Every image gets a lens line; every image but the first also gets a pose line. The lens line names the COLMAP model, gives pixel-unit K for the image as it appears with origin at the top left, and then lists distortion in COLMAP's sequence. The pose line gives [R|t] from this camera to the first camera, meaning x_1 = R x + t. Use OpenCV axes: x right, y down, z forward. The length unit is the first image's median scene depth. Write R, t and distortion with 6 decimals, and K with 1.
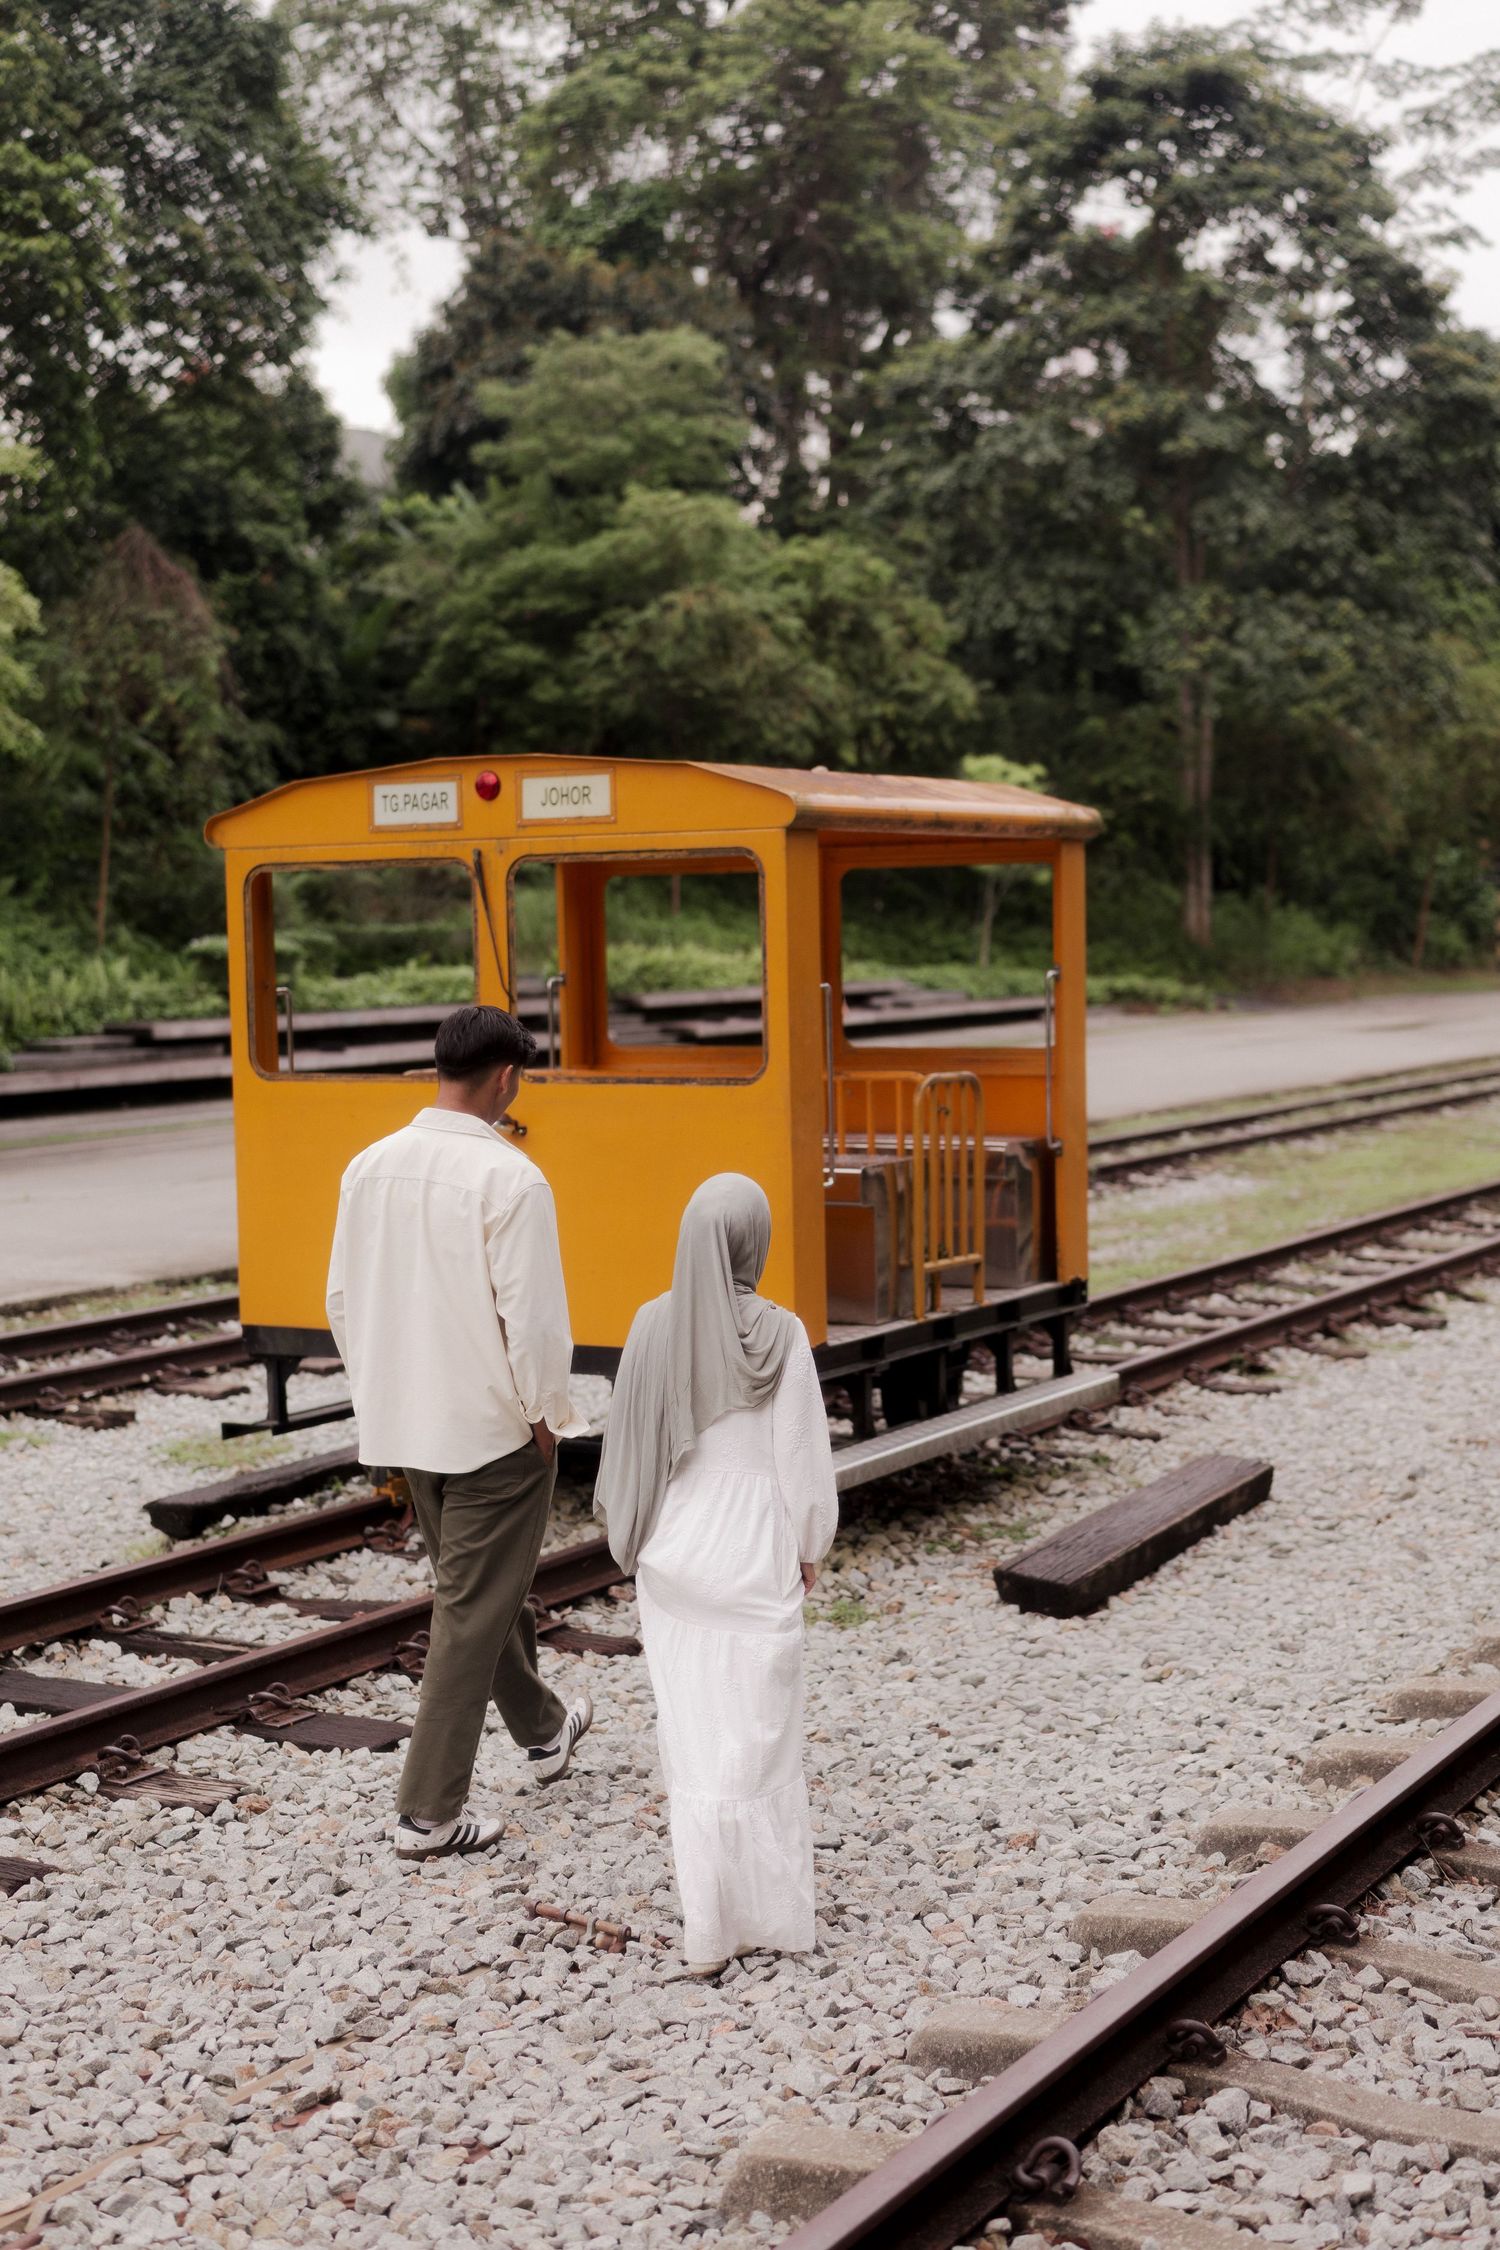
lens RADIAL K [[3040.8, 0, 745.4], [0, 3040.8, 1116.7], [0, 0, 1]] dist [-0.005096, 0.000000]
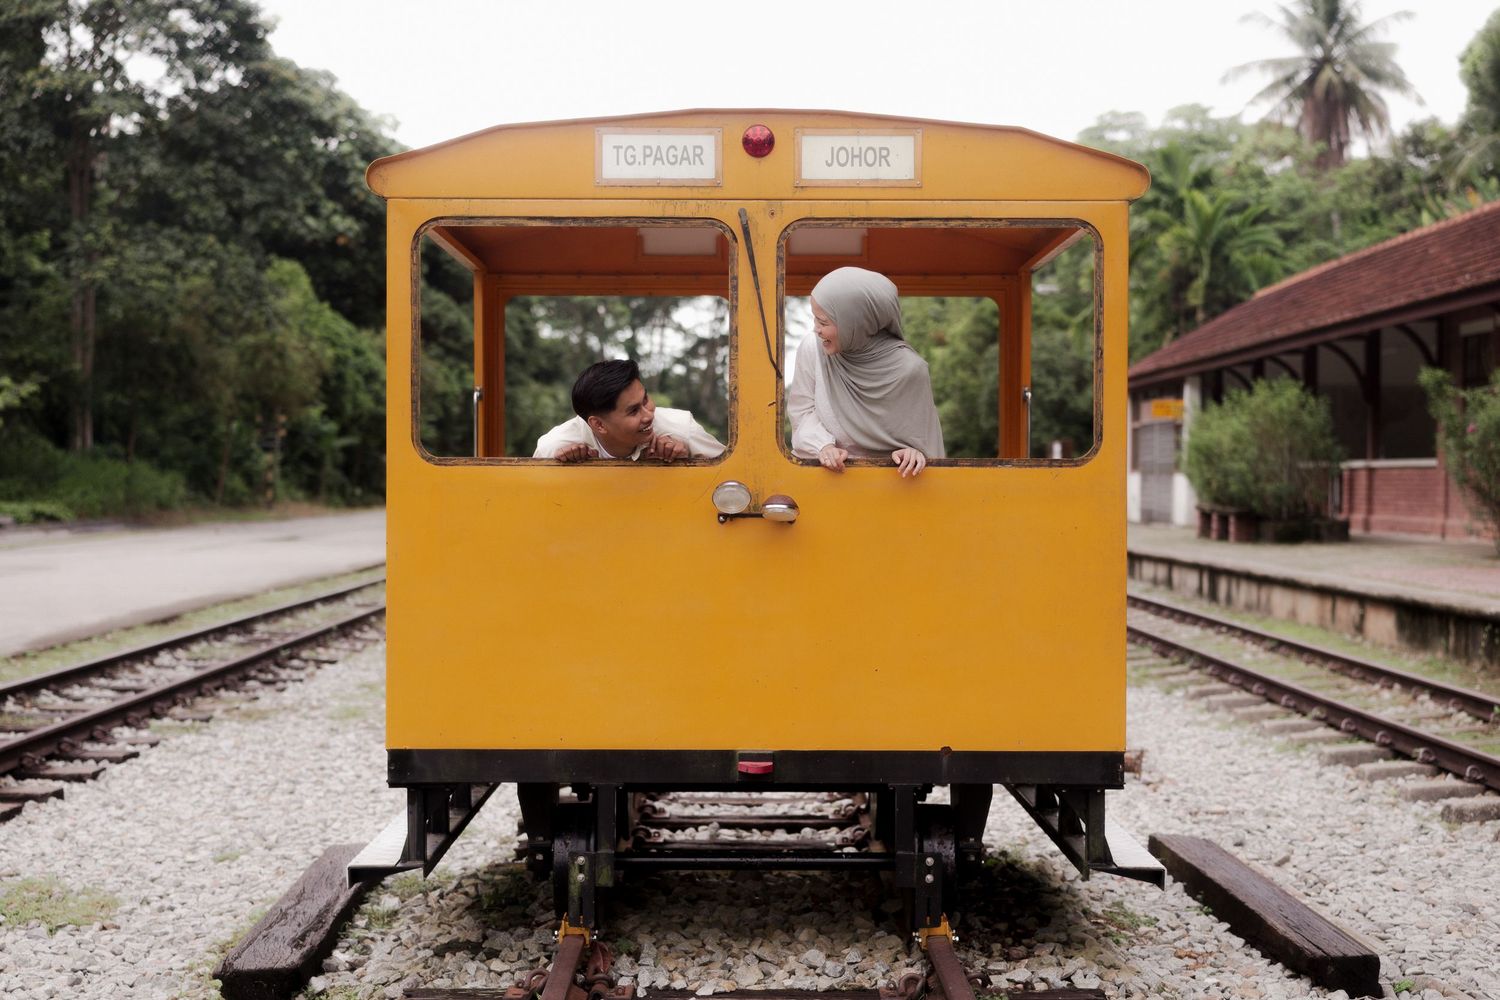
lens RADIAL K [[2027.2, 0, 752.5], [0, 2027.2, 507.3], [0, 0, 1]] dist [-0.005096, 0.000000]
pose [[0.855928, 0.013866, 0.516909, -0.068027], [0.014606, 0.998593, -0.050972, 0.005553], [-0.516889, 0.051178, 0.854521, 0.081929]]
